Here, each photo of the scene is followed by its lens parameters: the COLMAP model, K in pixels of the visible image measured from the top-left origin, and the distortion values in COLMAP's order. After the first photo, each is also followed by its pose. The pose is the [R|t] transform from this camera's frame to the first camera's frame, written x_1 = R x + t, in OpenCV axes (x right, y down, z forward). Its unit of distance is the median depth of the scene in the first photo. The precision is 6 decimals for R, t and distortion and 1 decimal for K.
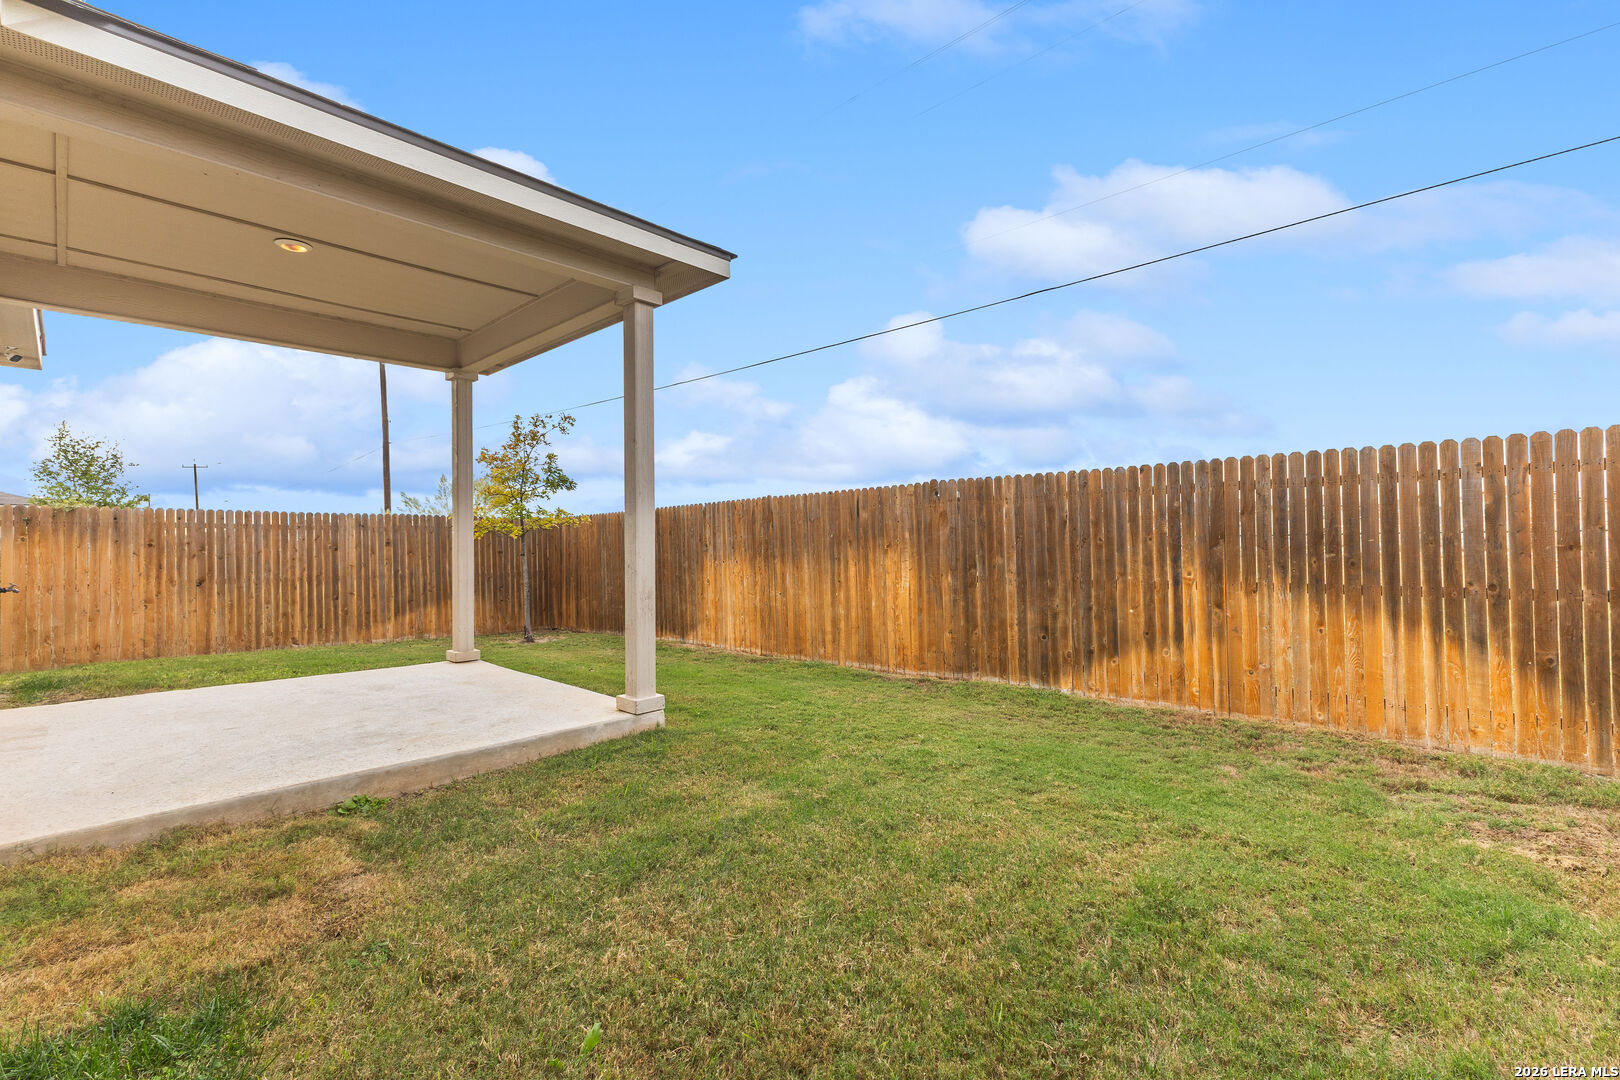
lens RADIAL K [[704.3, 0, 801.8], [0, 704.3, 538.8], [0, 0, 1]] dist [0.013390, -0.001959]
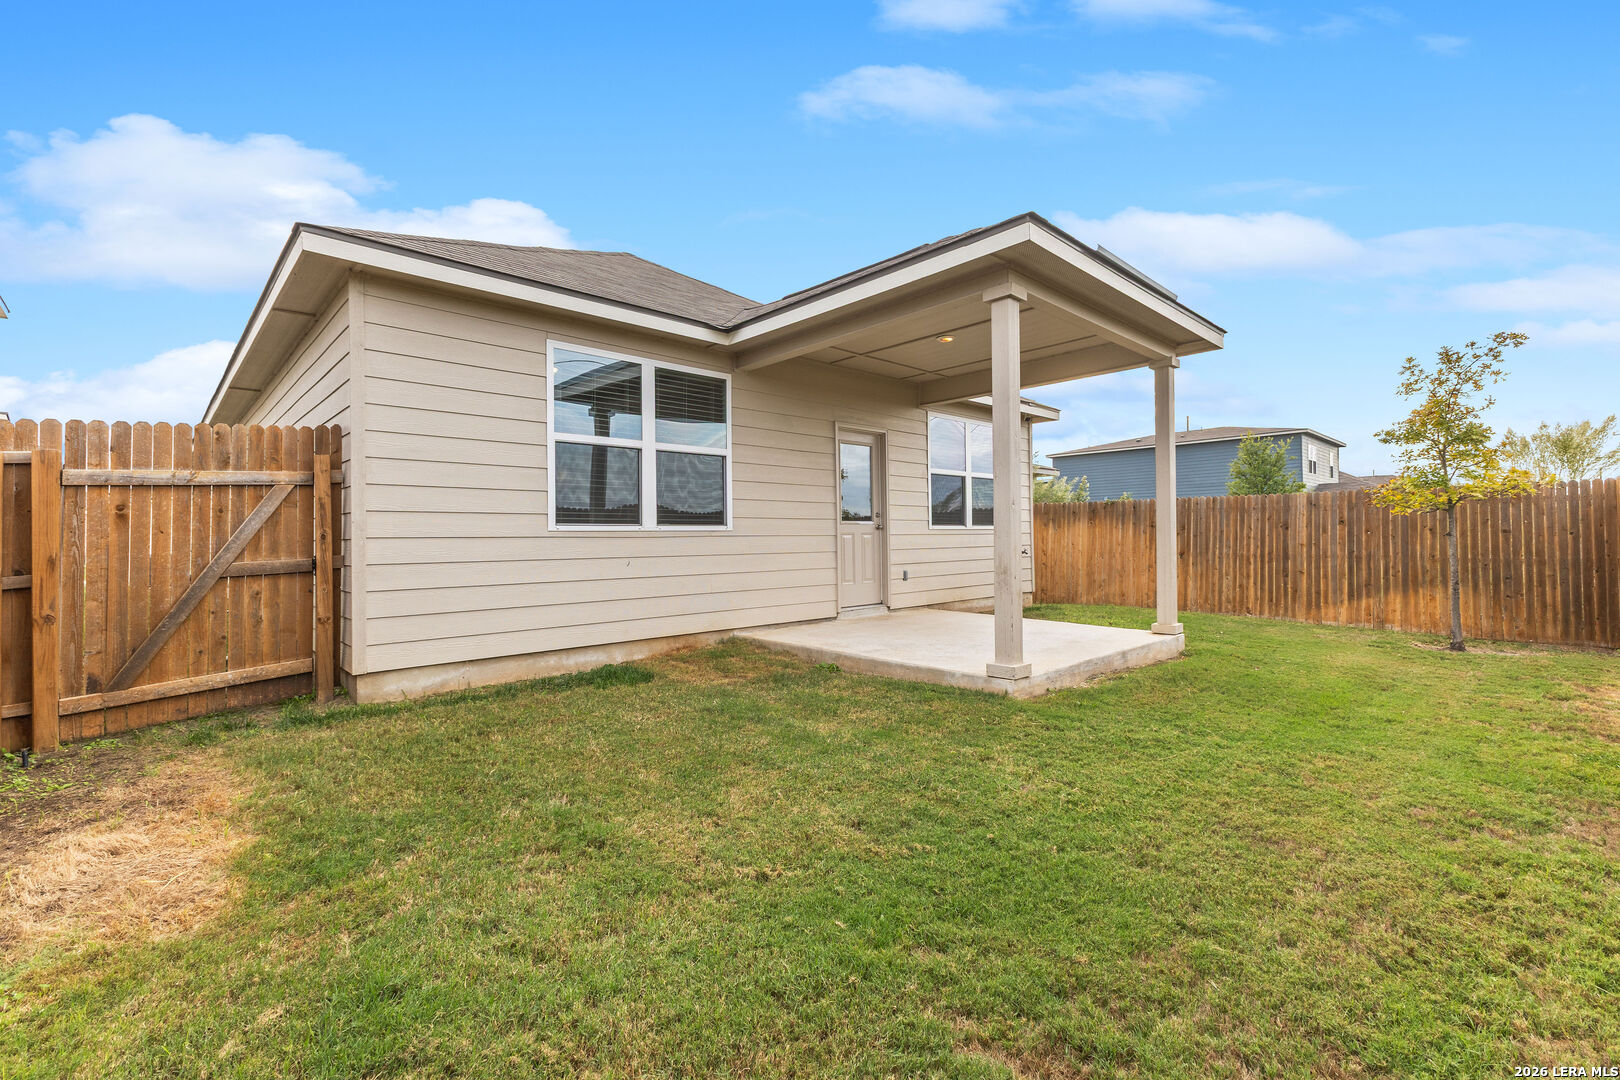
lens RADIAL K [[704.3, 0, 812.4], [0, 704.3, 542.1], [0, 0, 1]] dist [0.013390, -0.001959]
pose [[-0.043493, 0.017047, -0.998908, 0.403837], [0.019108, 0.999686, 0.016228, 0.004753], [0.998871, -0.018381, -0.043805, 0.344719]]
